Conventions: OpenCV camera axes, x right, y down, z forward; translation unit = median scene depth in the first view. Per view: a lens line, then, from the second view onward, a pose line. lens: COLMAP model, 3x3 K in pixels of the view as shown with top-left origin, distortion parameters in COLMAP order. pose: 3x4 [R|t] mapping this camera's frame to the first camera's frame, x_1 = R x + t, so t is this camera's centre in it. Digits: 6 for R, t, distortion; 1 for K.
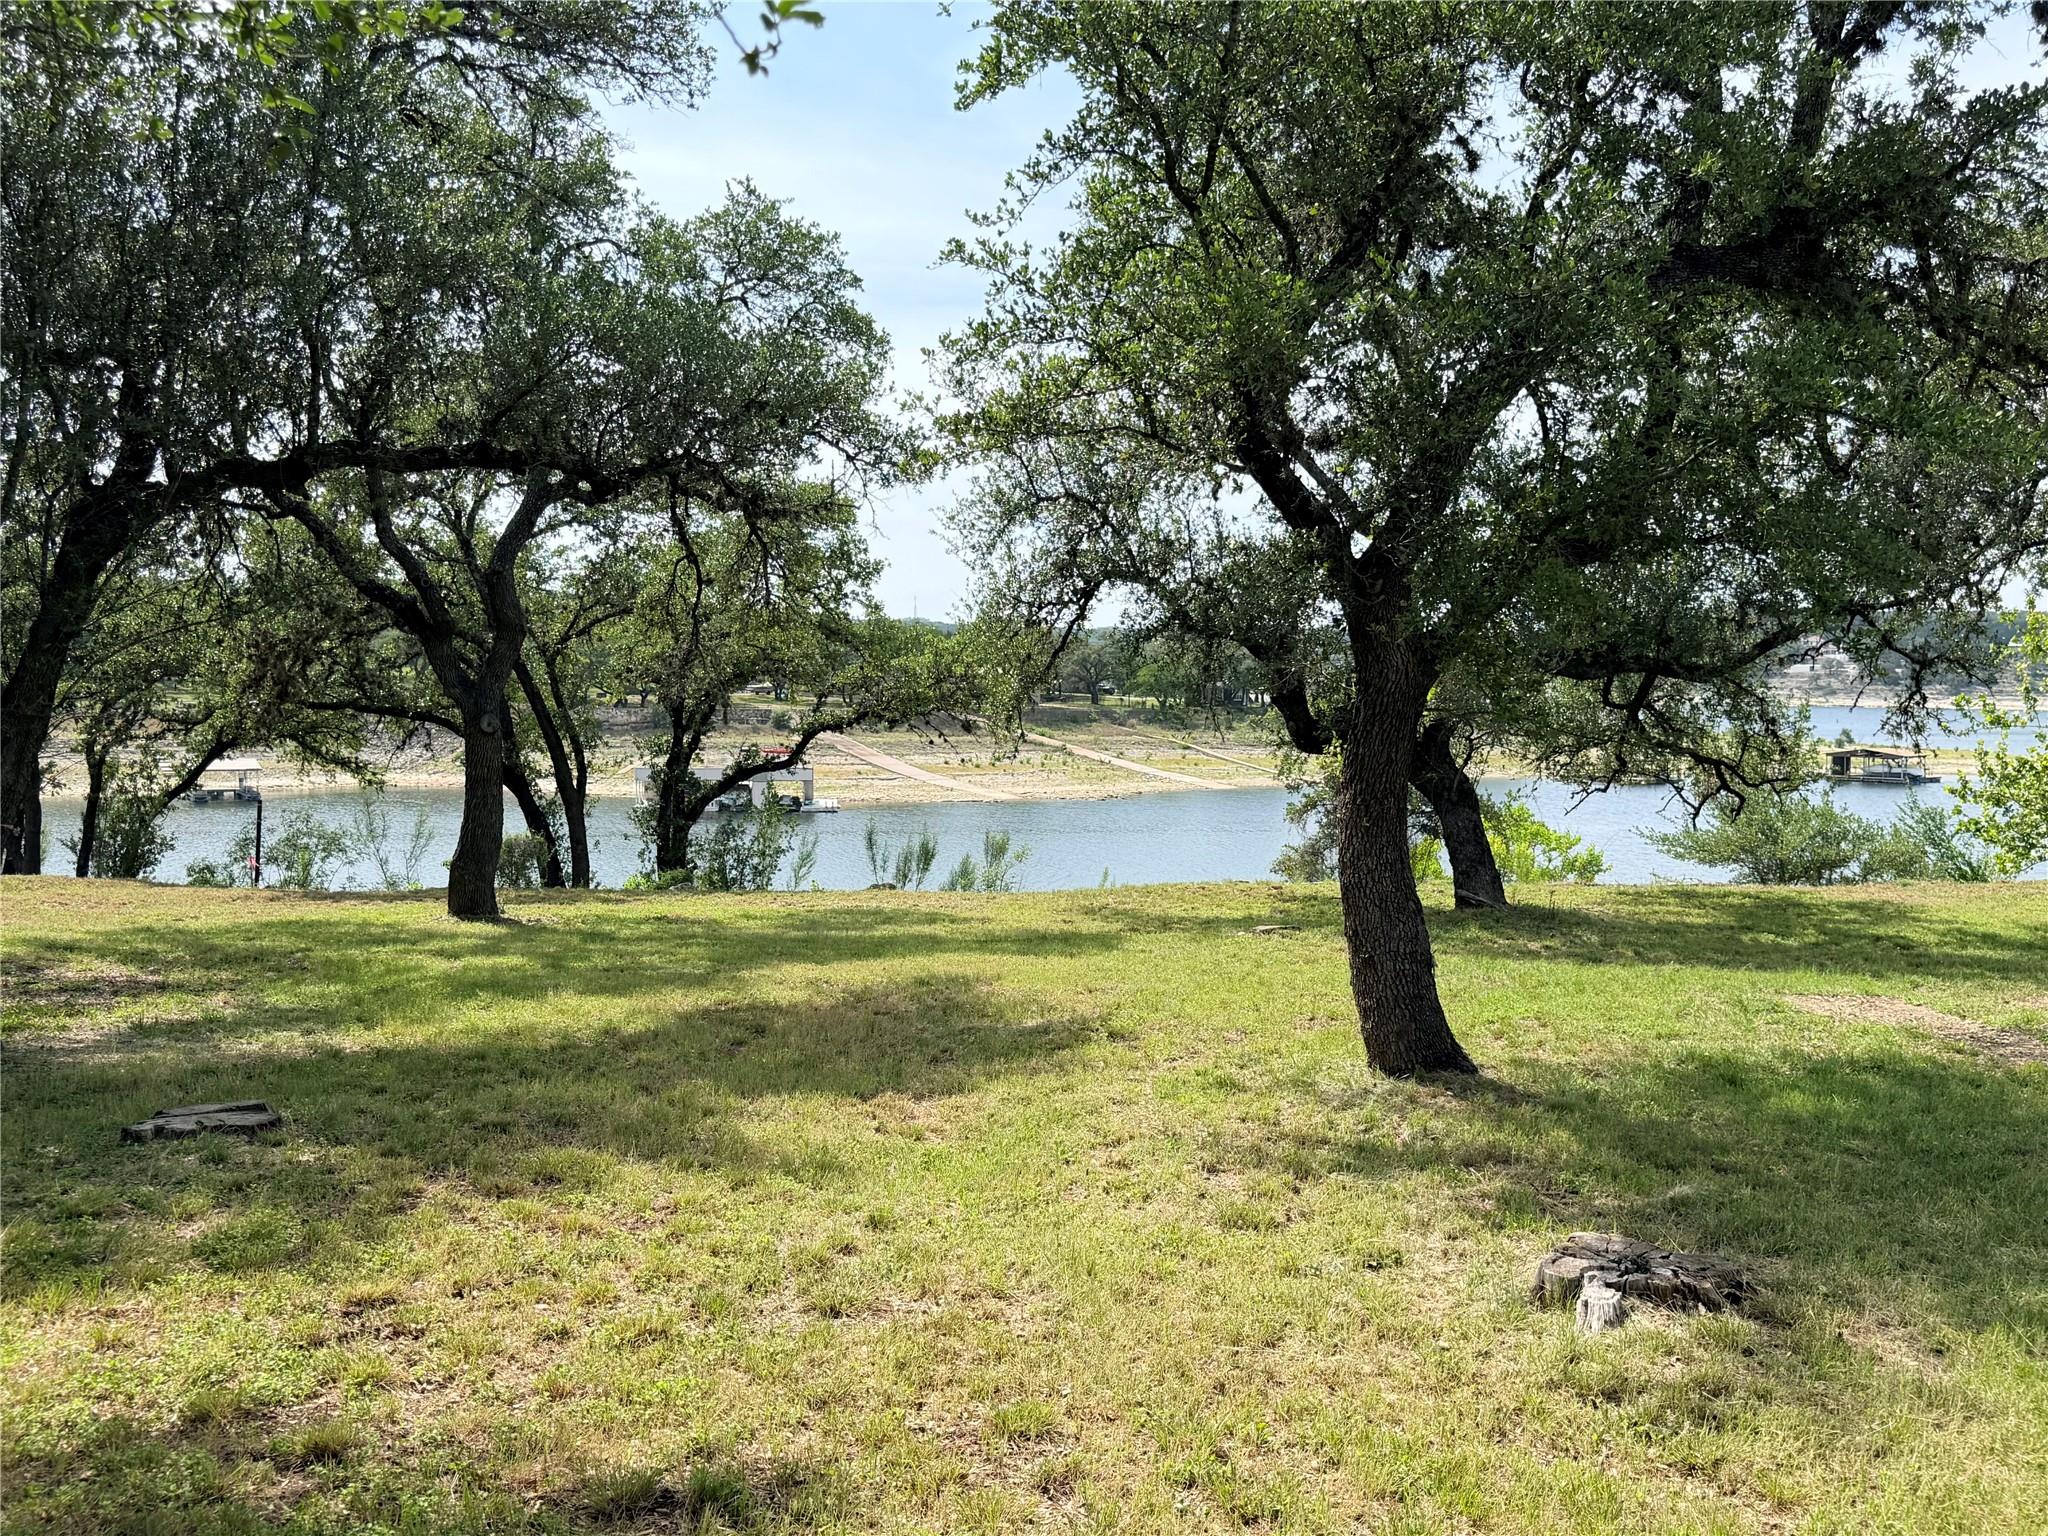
lens RADIAL K [[1907.8, 0, 1024.0], [0, 1907.8, 768.0], [0, 0, 1]] dist [0.184895, -0.310376]
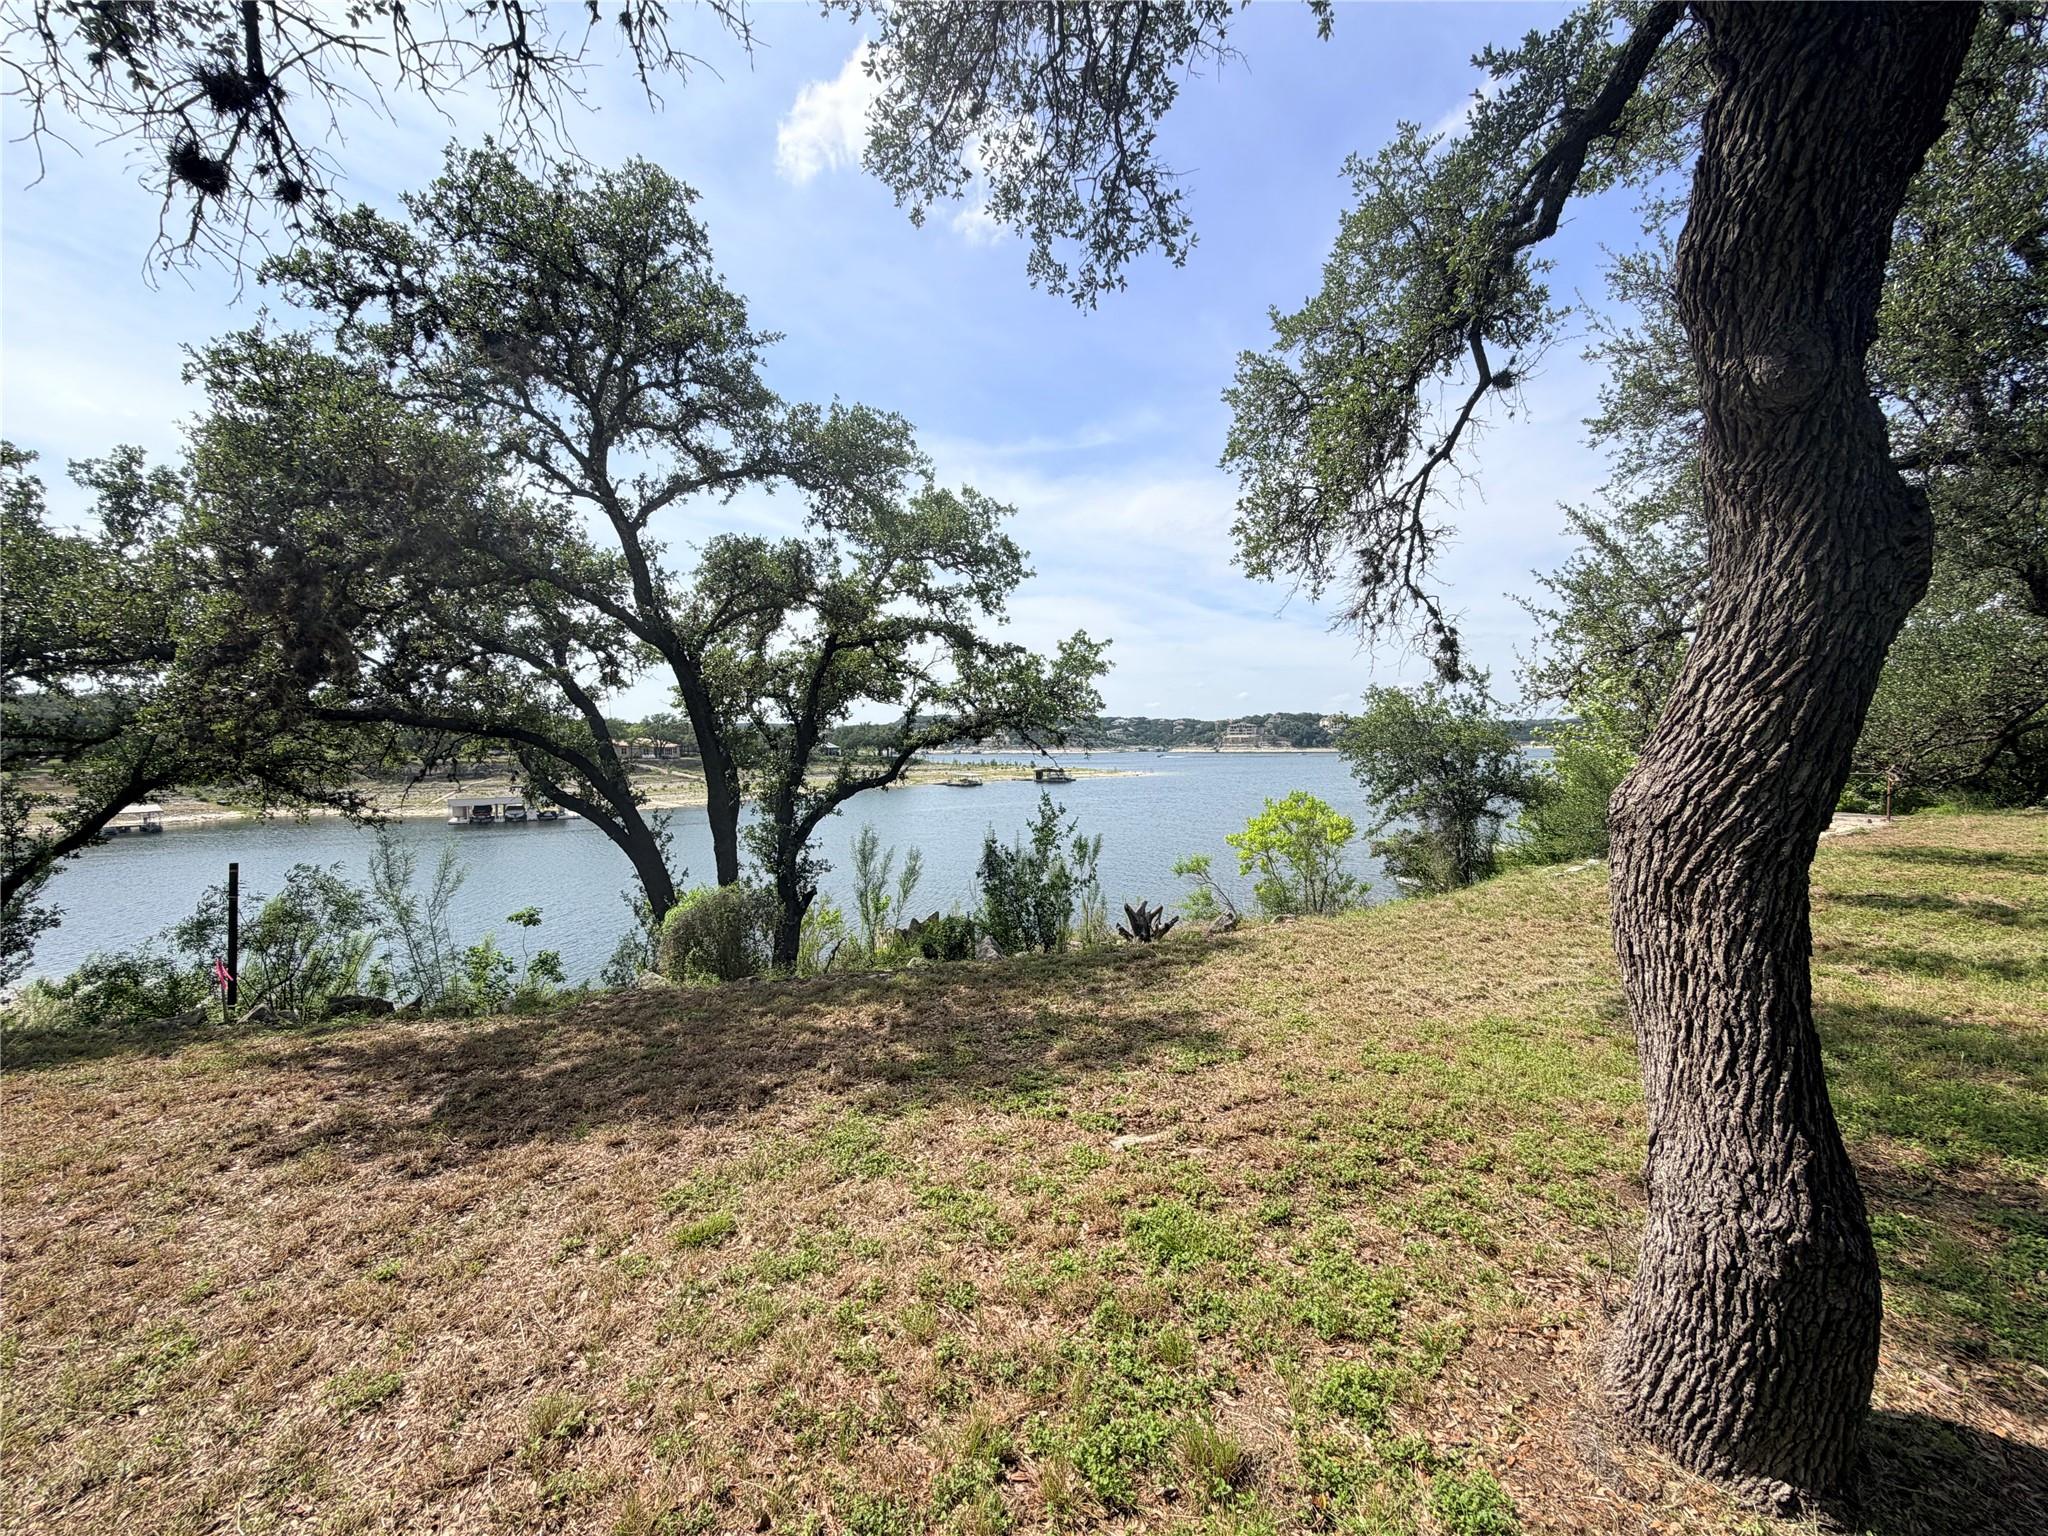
lens RADIAL K [[821.4, 0, 1022.3], [0, 821.4, 759.9], [0, 0, 1]] dist [0.007481, 0.000085]
pose [[0.903466, -0.026413, 0.427845, -0.414738], [0.039127, 0.999015, -0.020949, -0.001867], [-0.426870, 0.035667, 0.903609, 0.972085]]
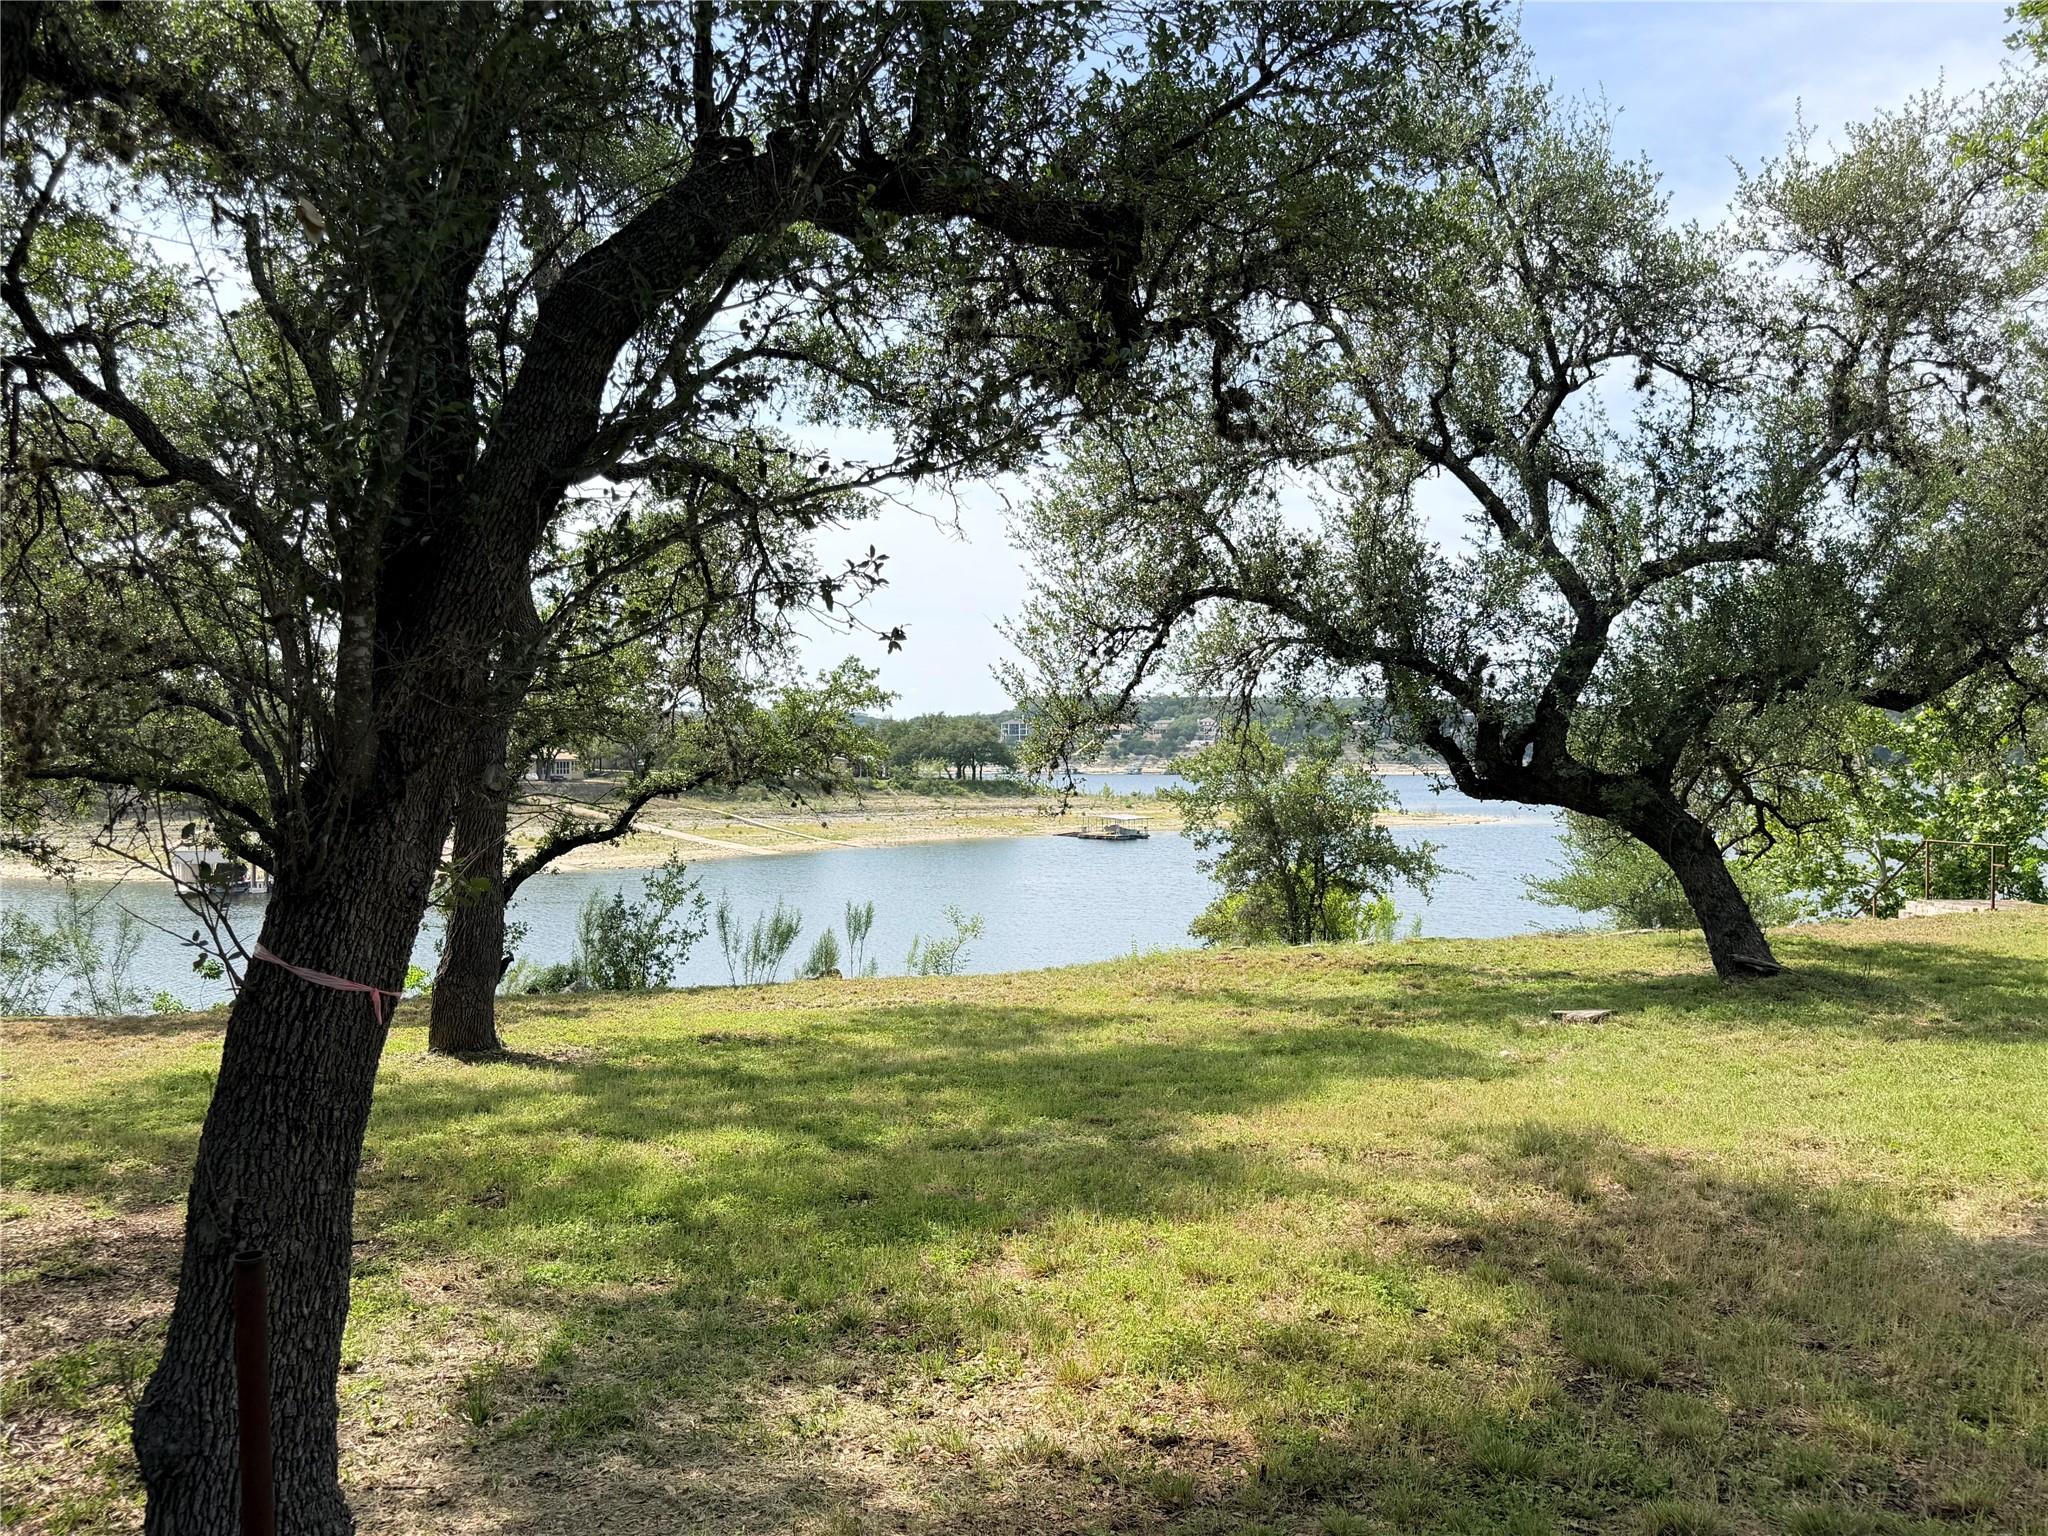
lens RADIAL K [[1656.3, 0, 1024.0], [0, 1656.3, 768.0], [0, 0, 1]] dist [0.053169, -0.069549]
pose [[0.954923, -0.014365, 0.296506, -0.286002], [0.026383, 0.998983, -0.036571, 0.000481], [-0.295679, 0.042745, 0.954330, 0.376175]]
